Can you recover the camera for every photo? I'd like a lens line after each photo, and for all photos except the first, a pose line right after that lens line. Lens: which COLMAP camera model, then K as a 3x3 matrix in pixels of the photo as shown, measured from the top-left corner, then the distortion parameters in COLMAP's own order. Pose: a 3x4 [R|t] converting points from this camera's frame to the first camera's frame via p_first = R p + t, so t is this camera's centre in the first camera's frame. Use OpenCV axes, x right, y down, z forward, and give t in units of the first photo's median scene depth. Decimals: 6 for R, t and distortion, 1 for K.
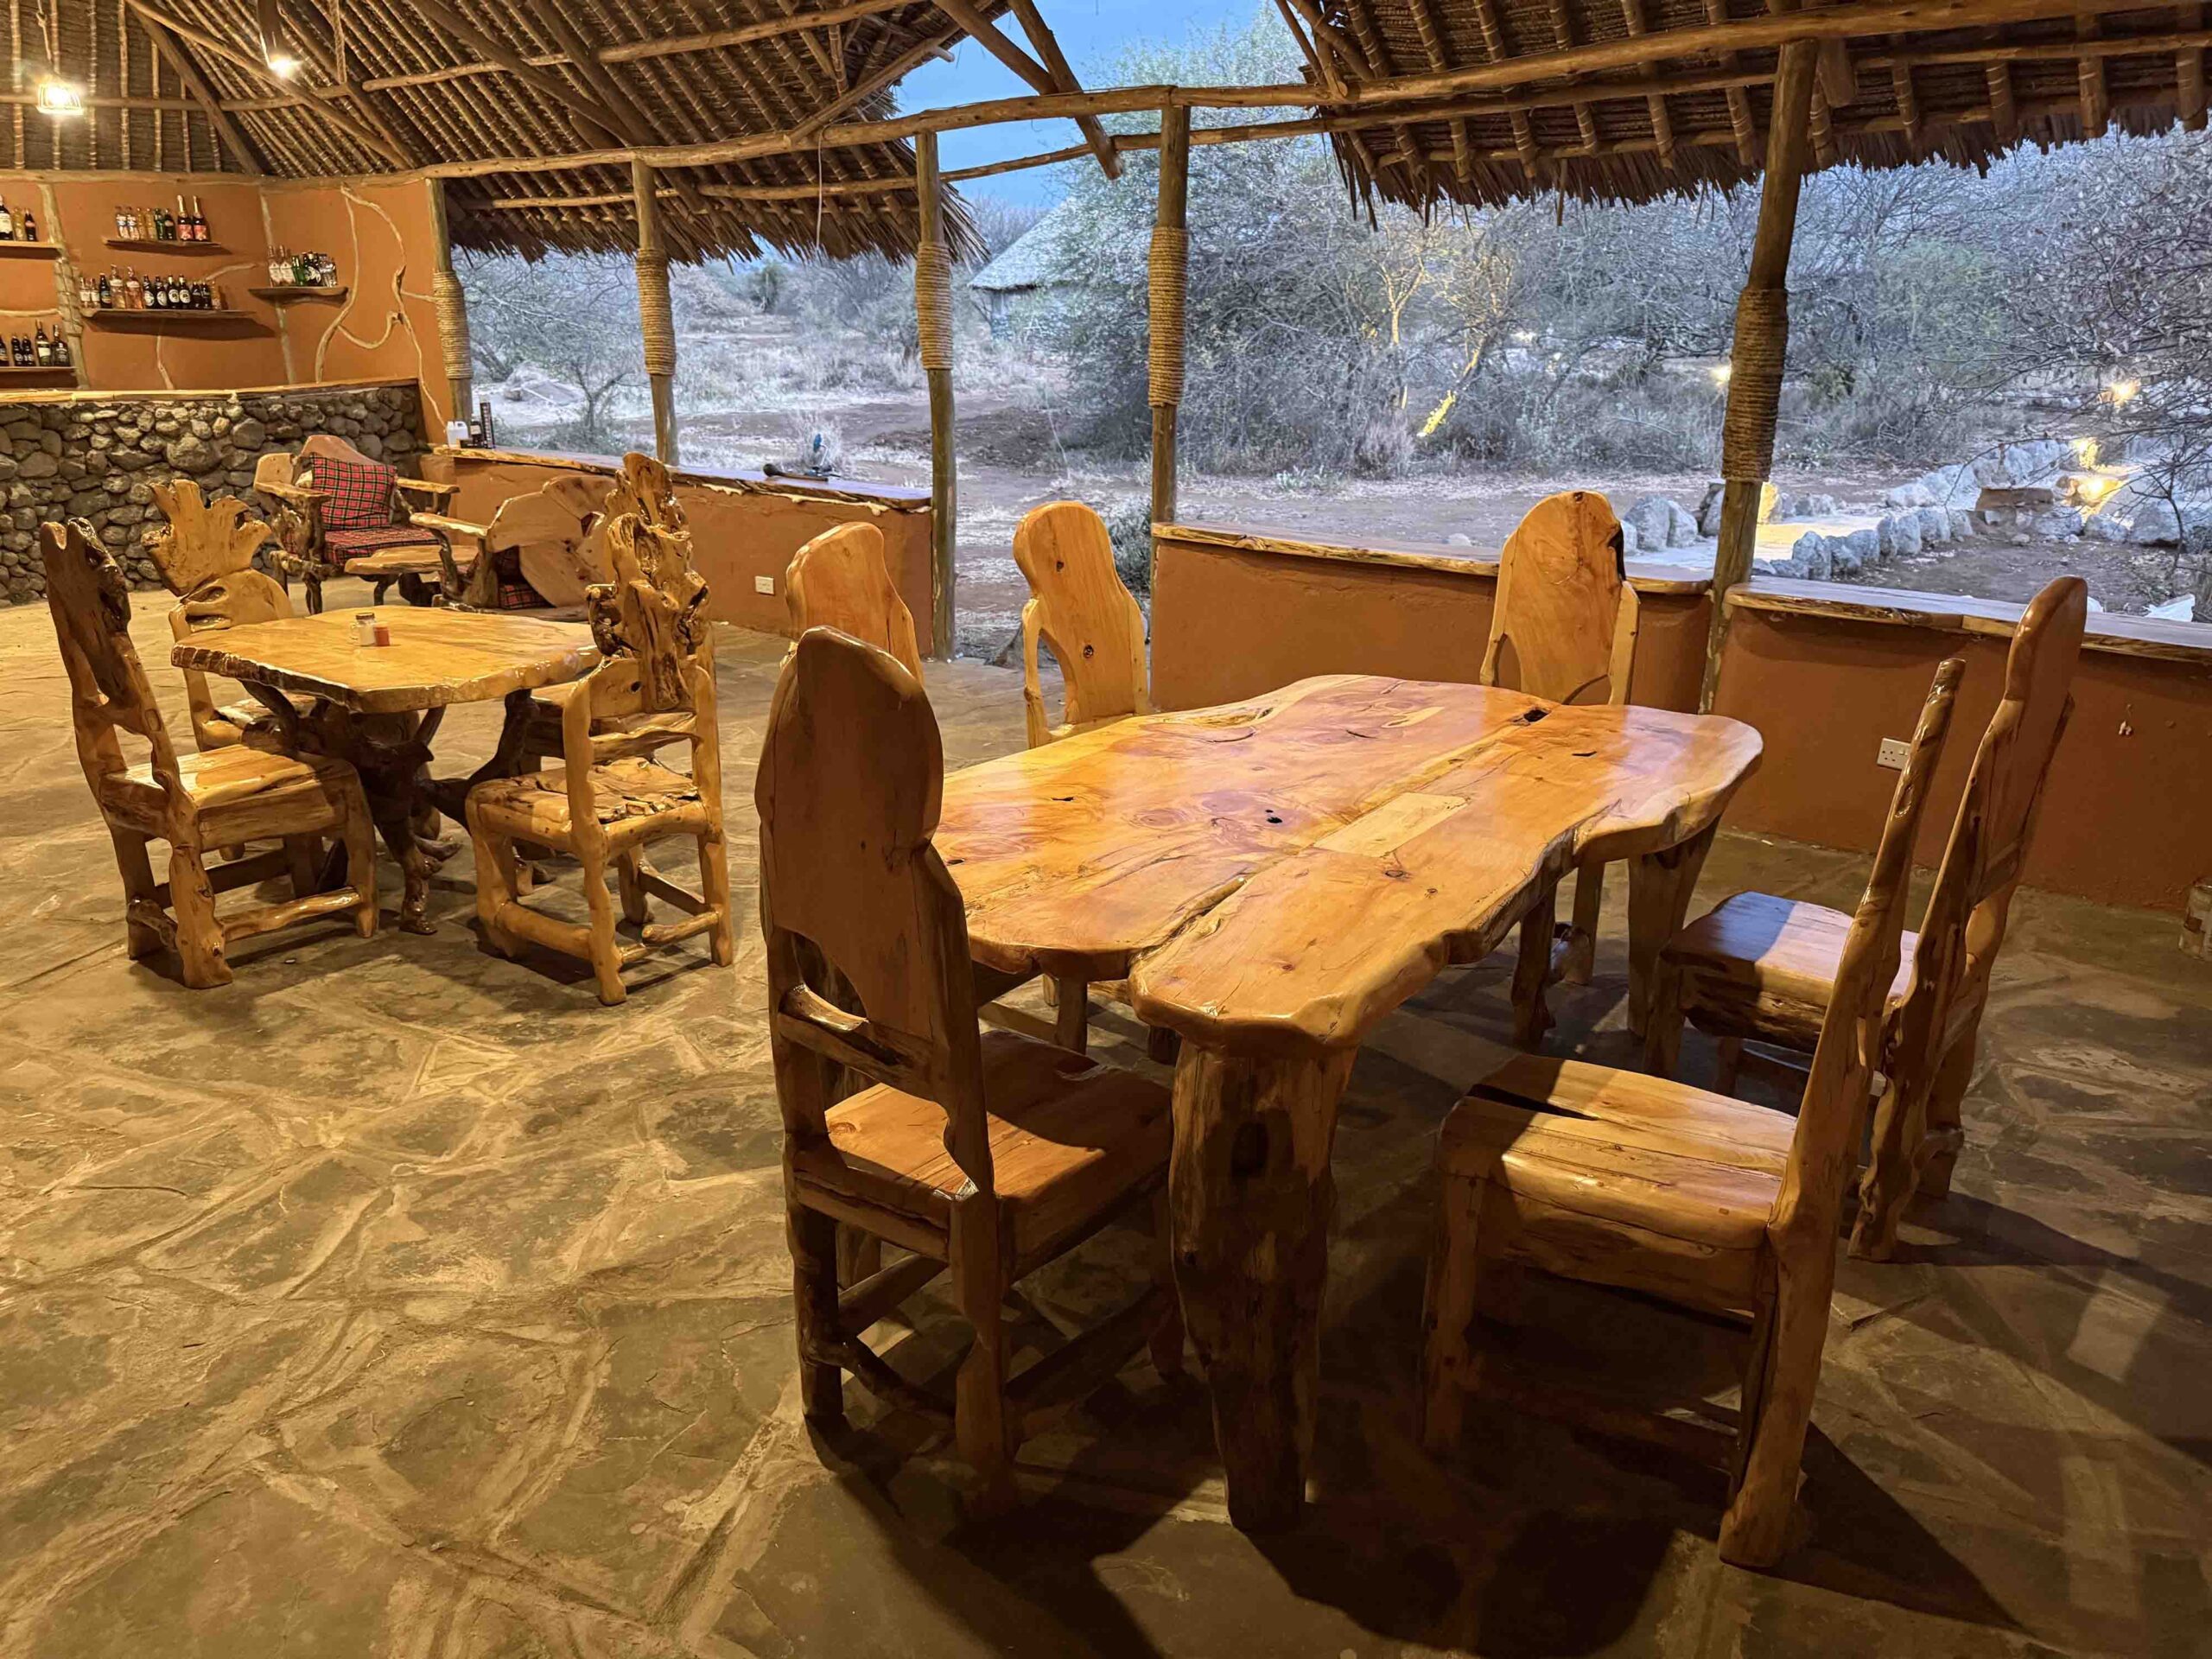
lens RADIAL K [[1479.2, 0, 1103.3], [0, 1479.2, 822.2], [0, 0, 1]] dist [0.002717, -0.015256]
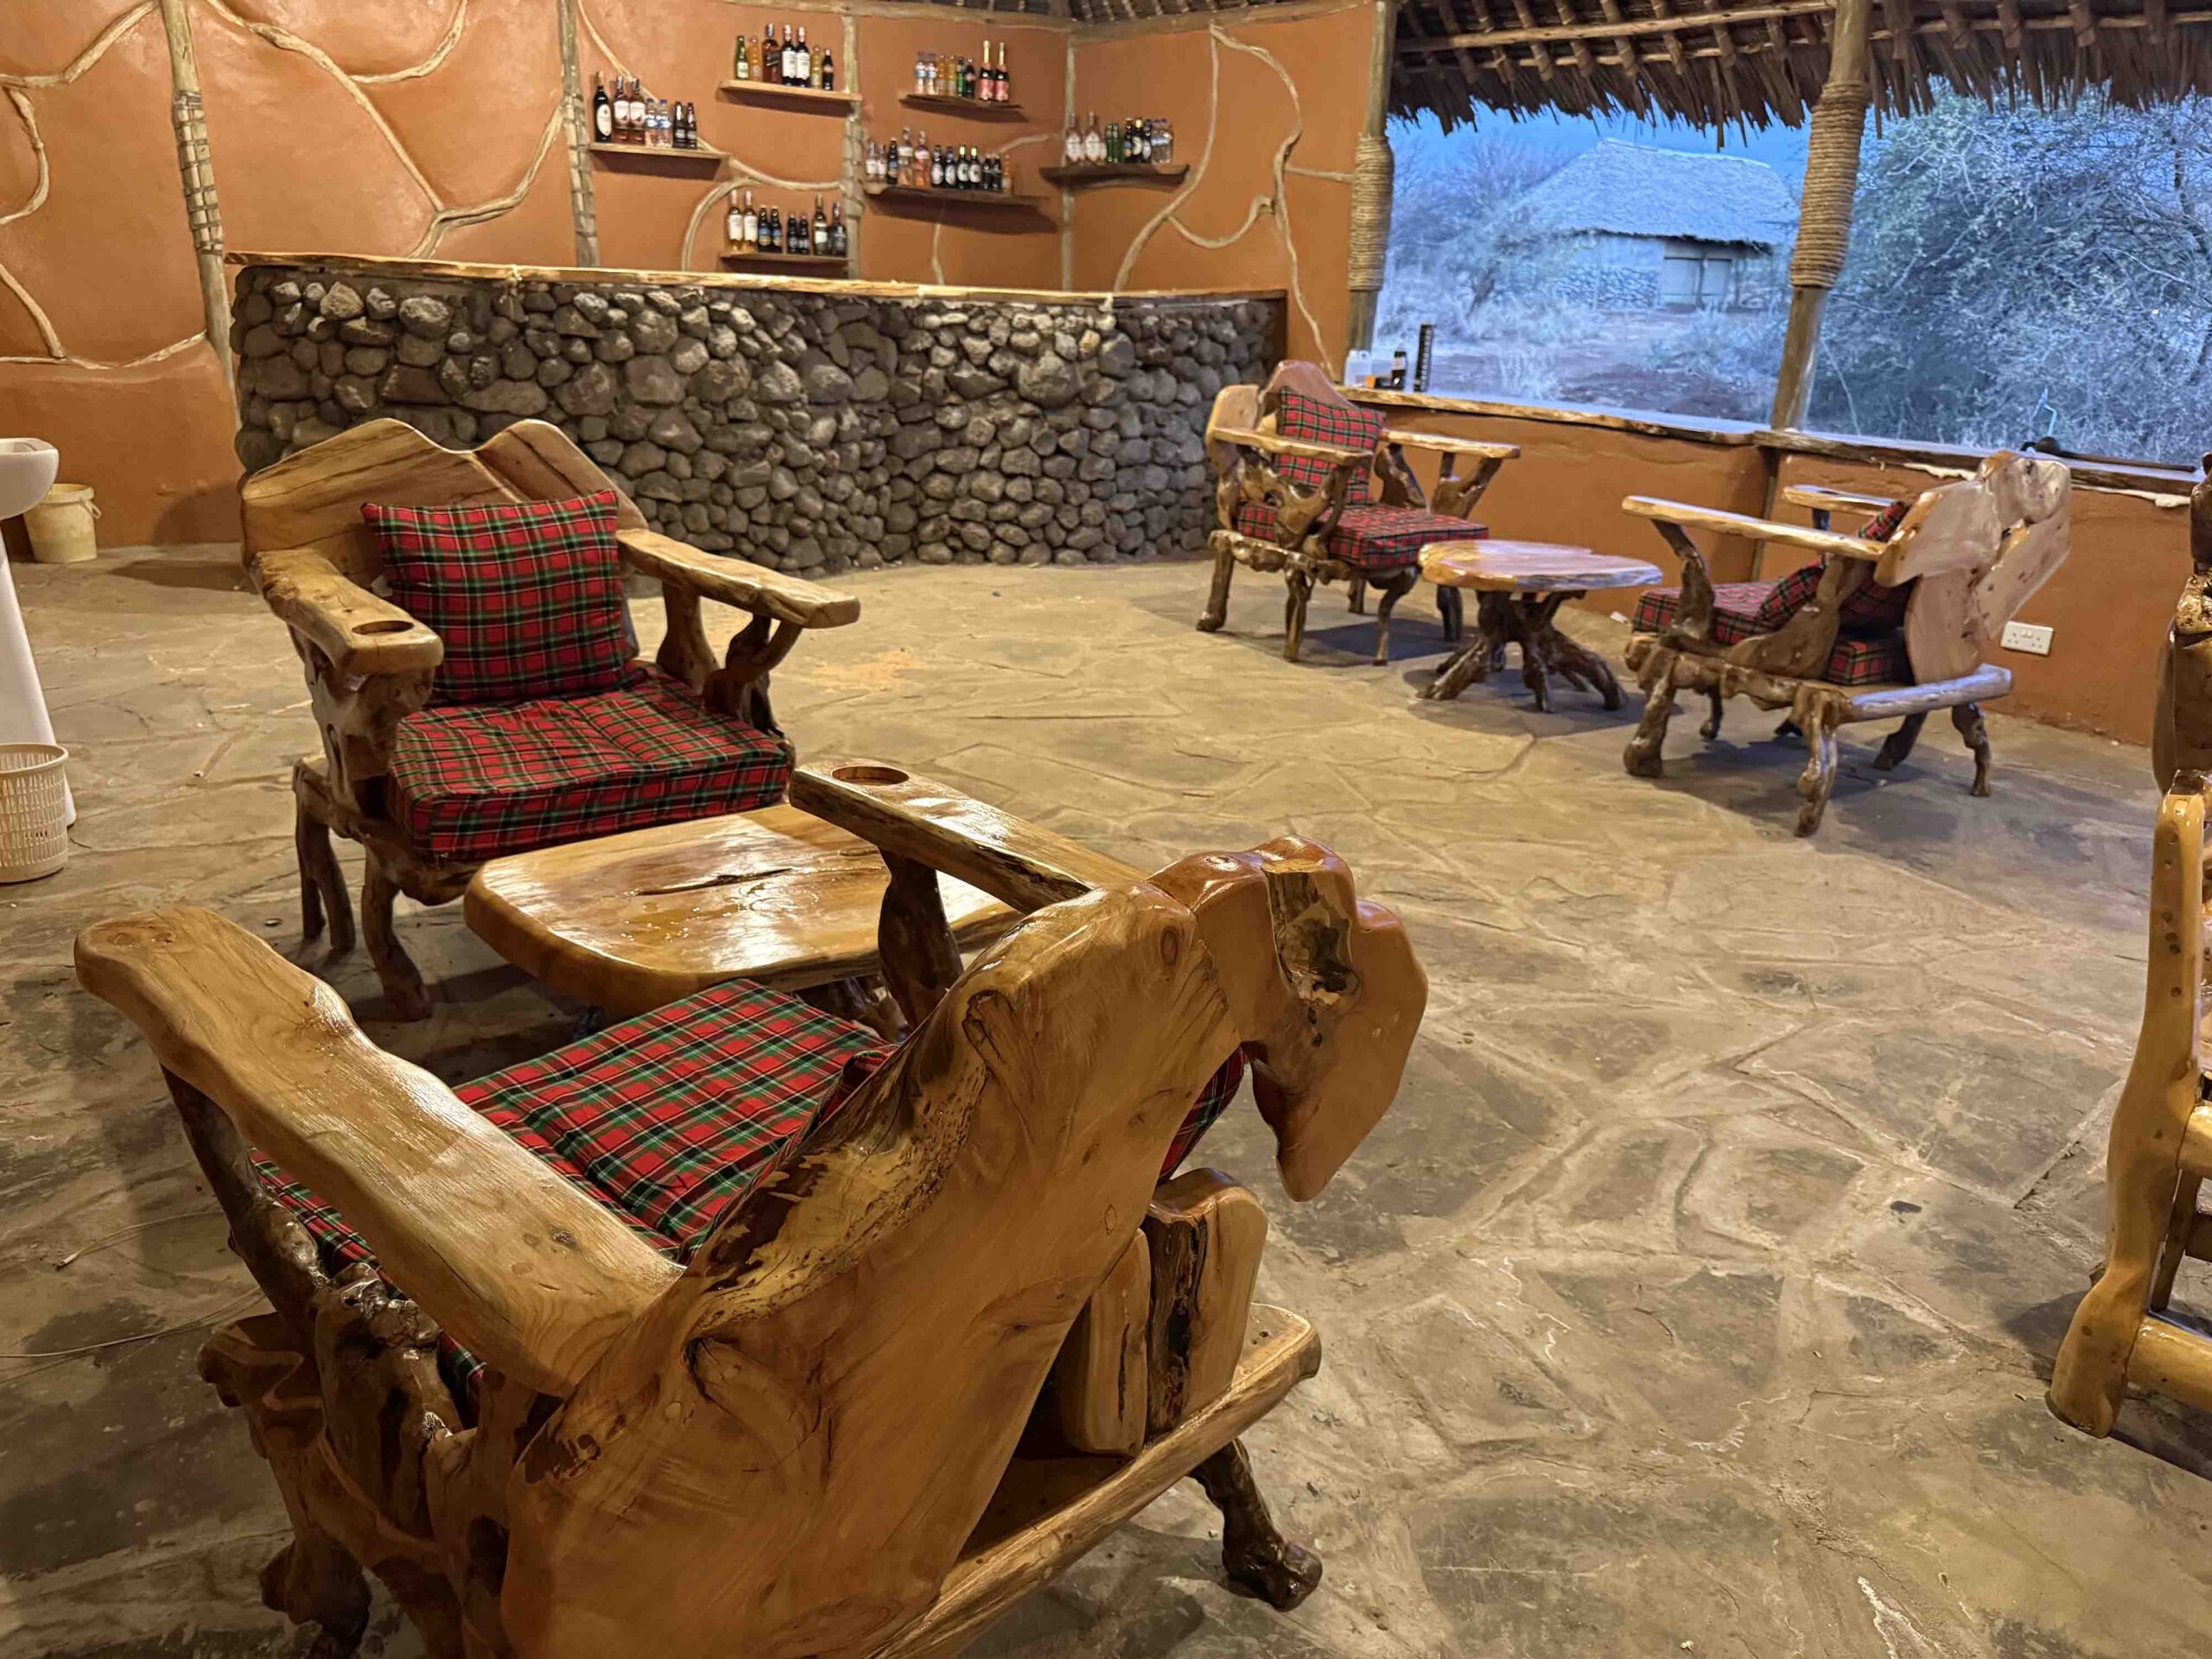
lens RADIAL K [[1654.9, 0, 1100.5], [0, 1654.9, 804.8], [0, 0, 1]] dist [0.018623, 0.002490]
pose [[0.952598, 0.119742, -0.279678, -0.337779], [-0.122964, 0.992393, 0.006066, -0.052696], [0.278277, 0.028612, 0.960075, 0.239909]]
